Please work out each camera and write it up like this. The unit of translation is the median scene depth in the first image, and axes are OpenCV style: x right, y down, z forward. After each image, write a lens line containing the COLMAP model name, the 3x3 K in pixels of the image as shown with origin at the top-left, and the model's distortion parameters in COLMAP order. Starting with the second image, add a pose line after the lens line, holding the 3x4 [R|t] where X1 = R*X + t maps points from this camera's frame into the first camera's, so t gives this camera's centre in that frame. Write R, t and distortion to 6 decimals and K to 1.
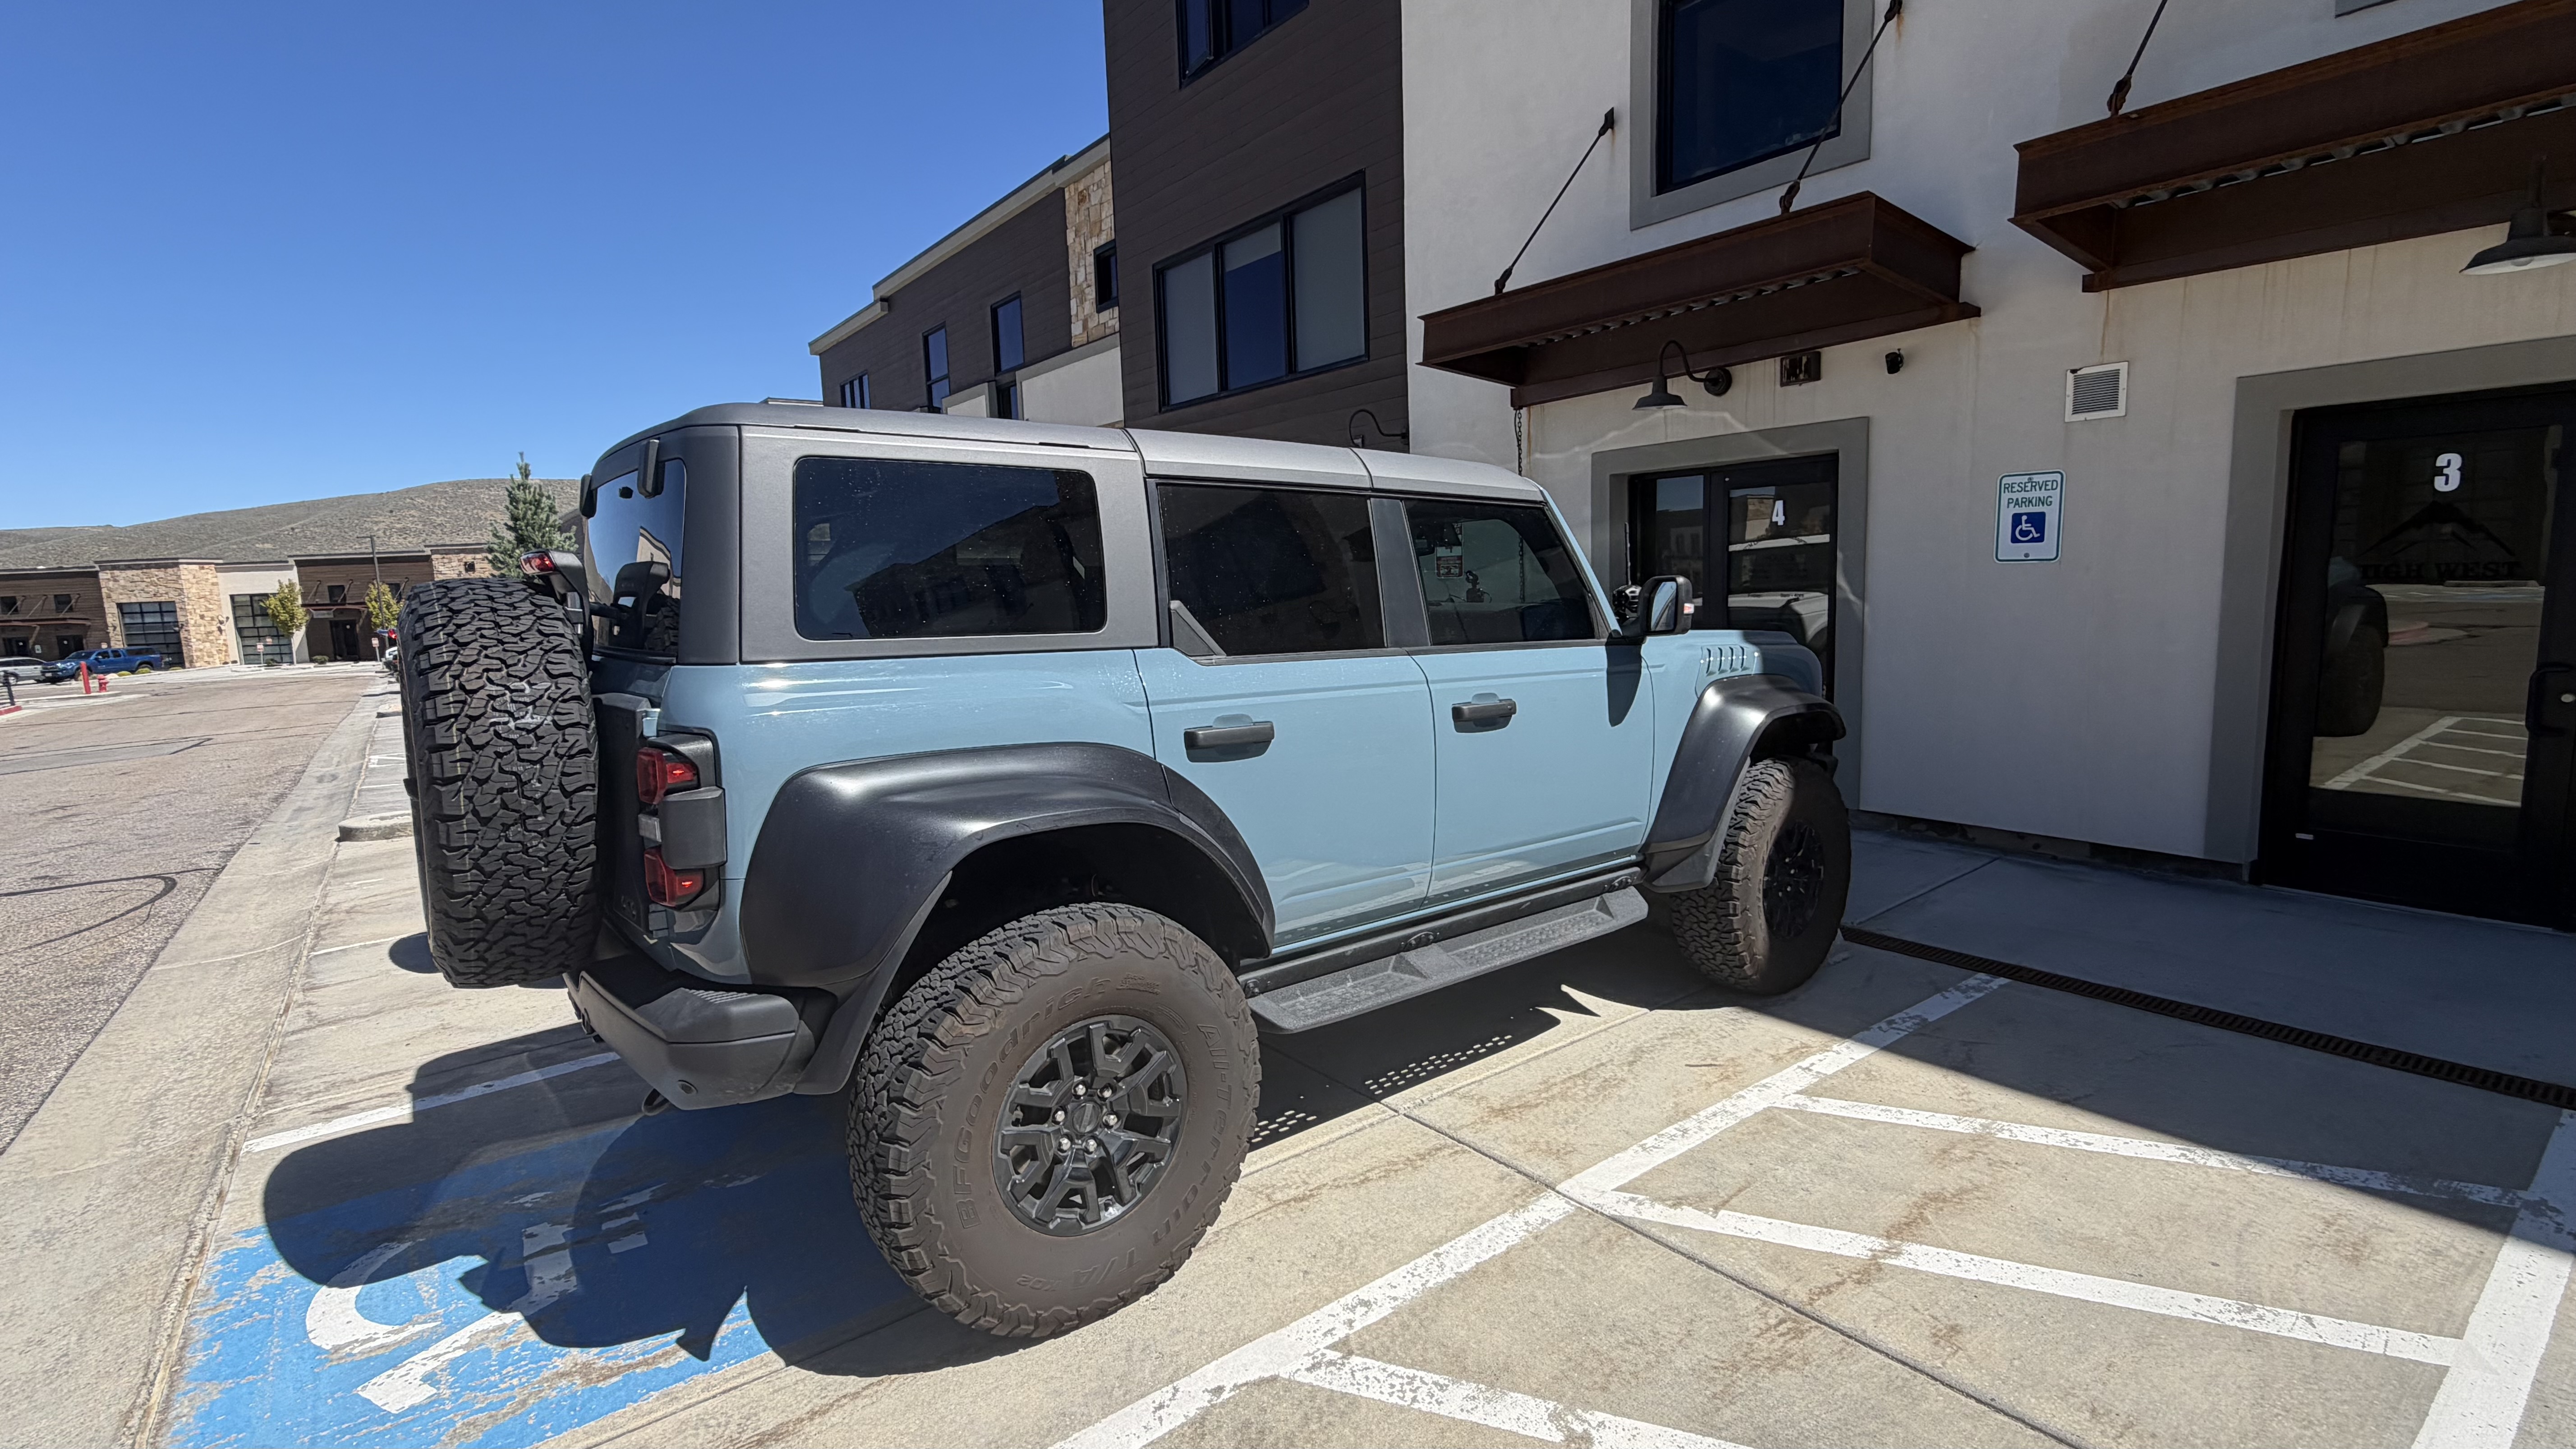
lens RADIAL K [[1137.1, 0, 1281.1], [0, 1137.1, 726.8], [0, 0, 1]] dist [-0.000251, -0.000317]
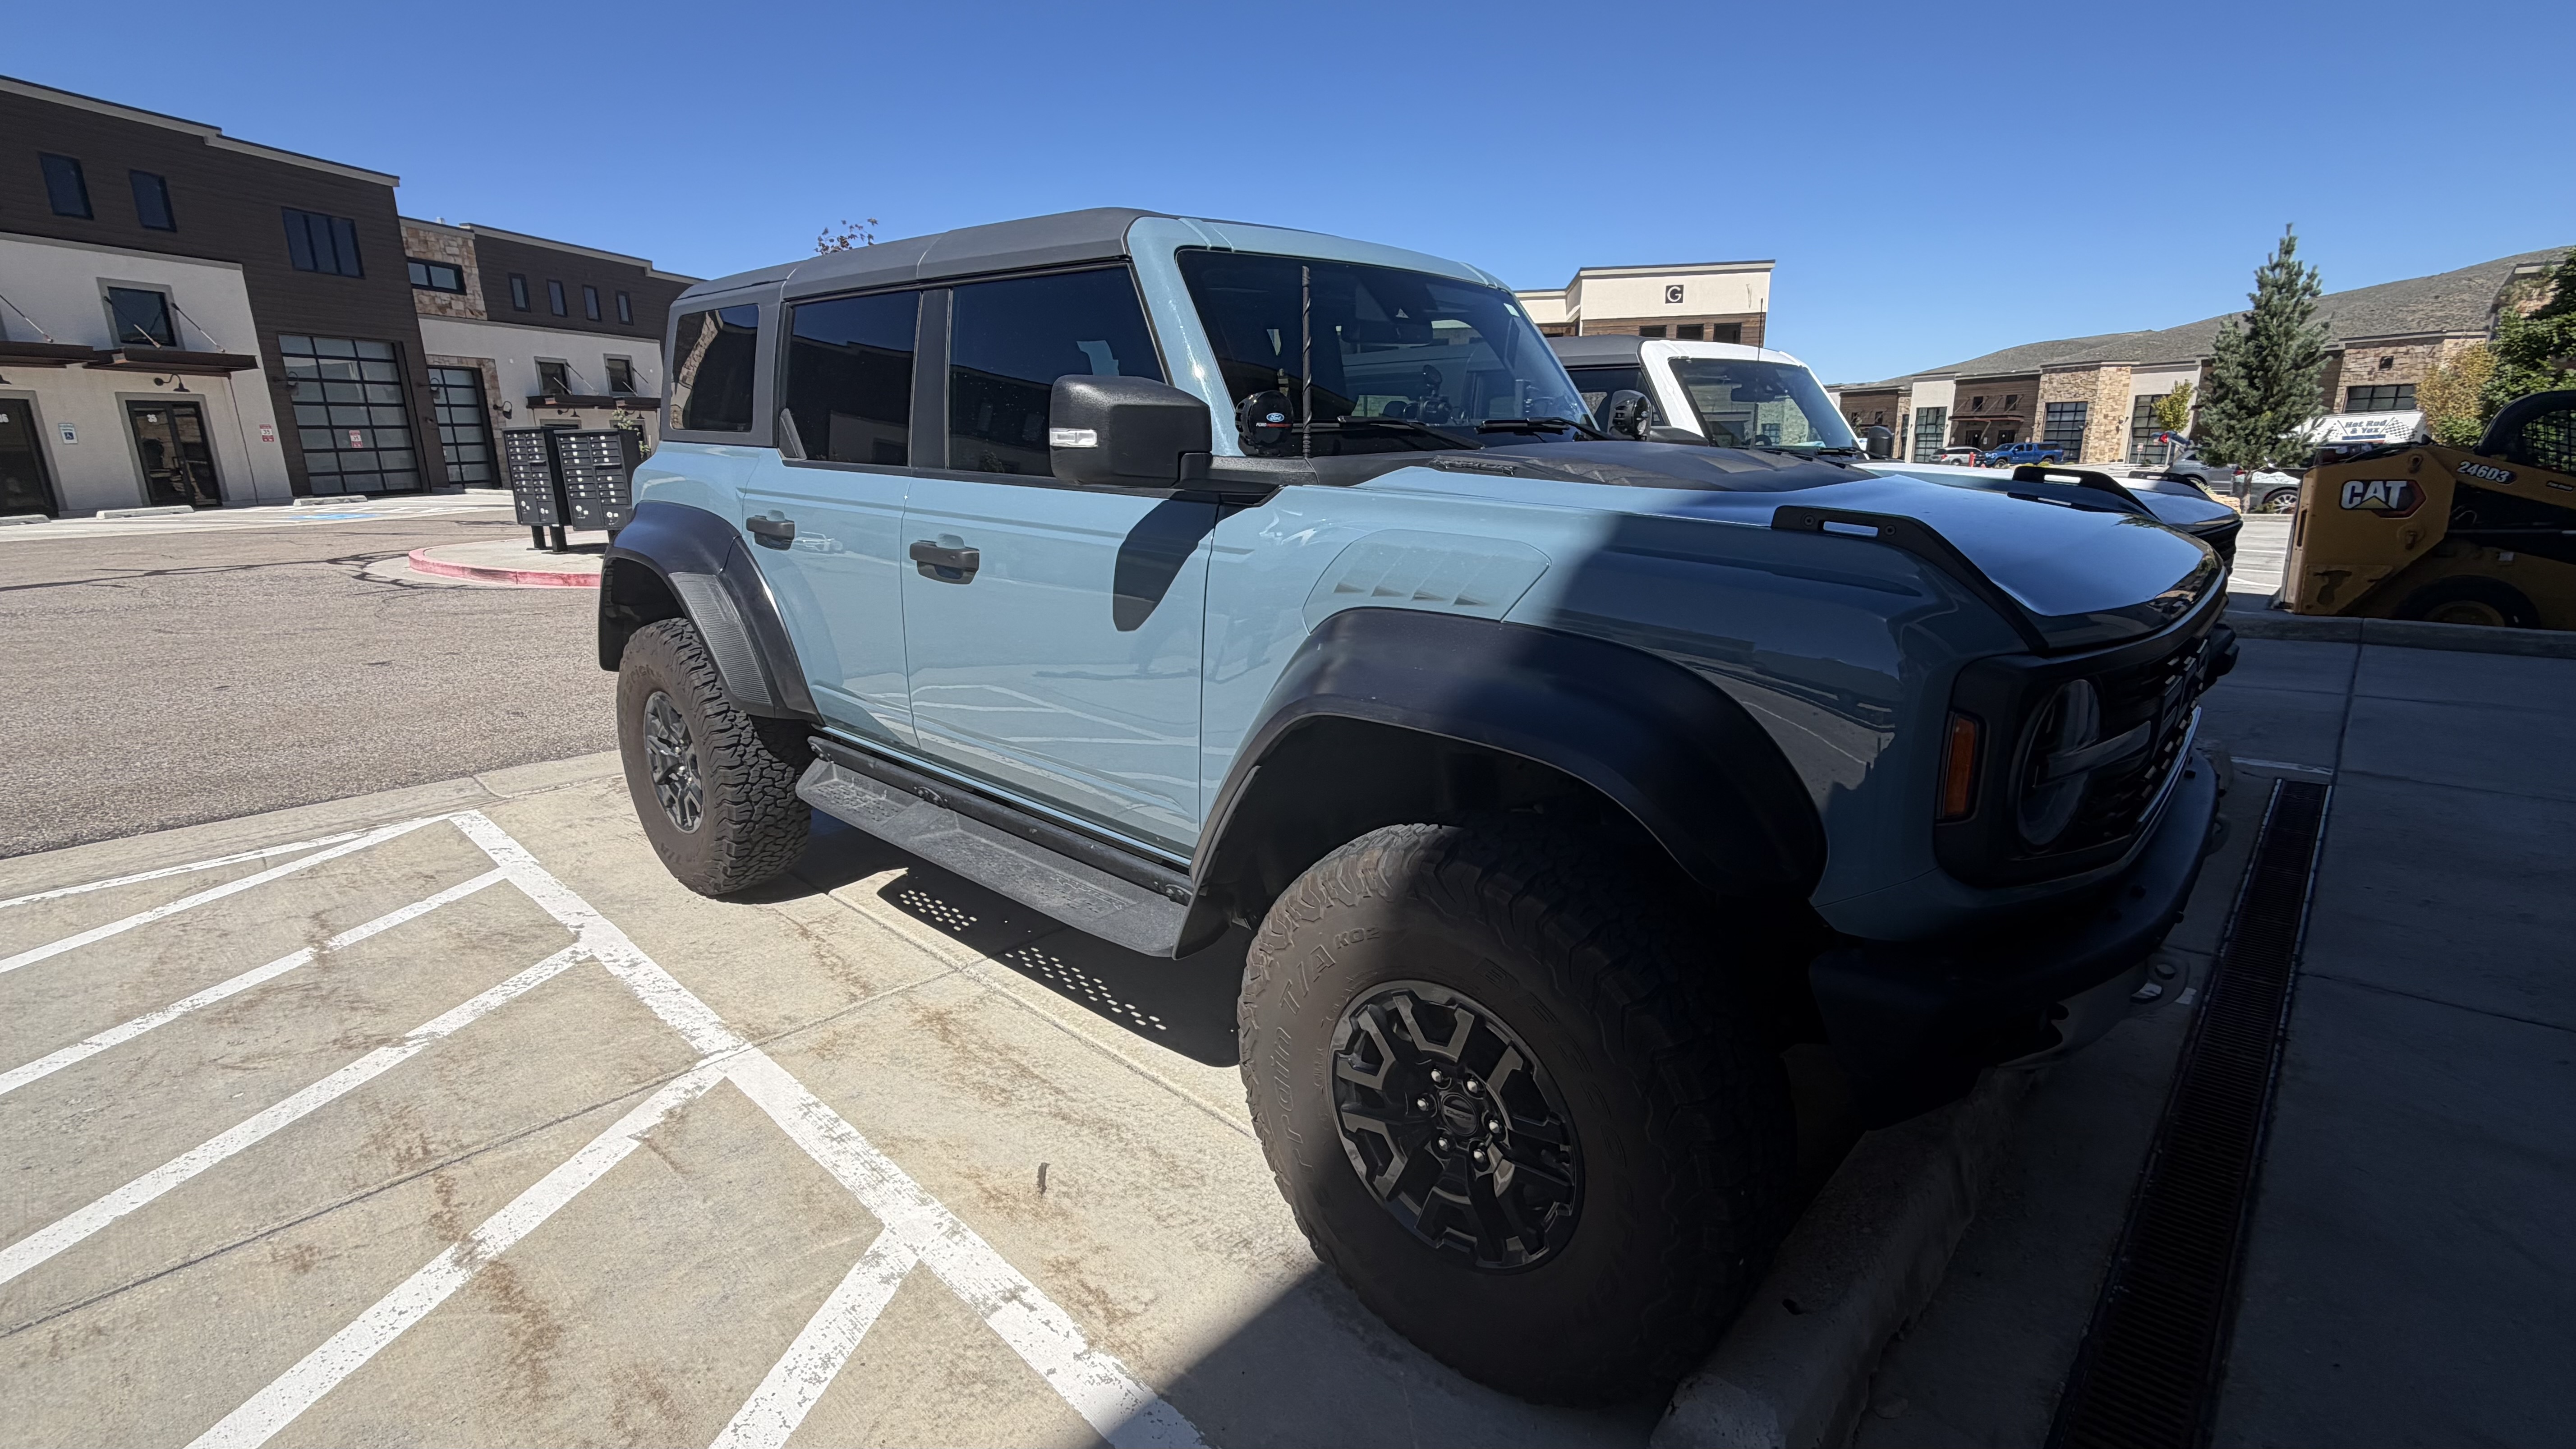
lens RADIAL K [[1137.1, 0, 1281.1], [0, 1137.1, 726.8], [0, 0, 1]] dist [-0.000251, -0.000317]
pose [[0.165282, 0.278400, -0.946137, 1.010199], [-0.116385, 0.958134, 0.261599, -0.137263], [0.979355, 0.066878, 0.190764, 1.086906]]
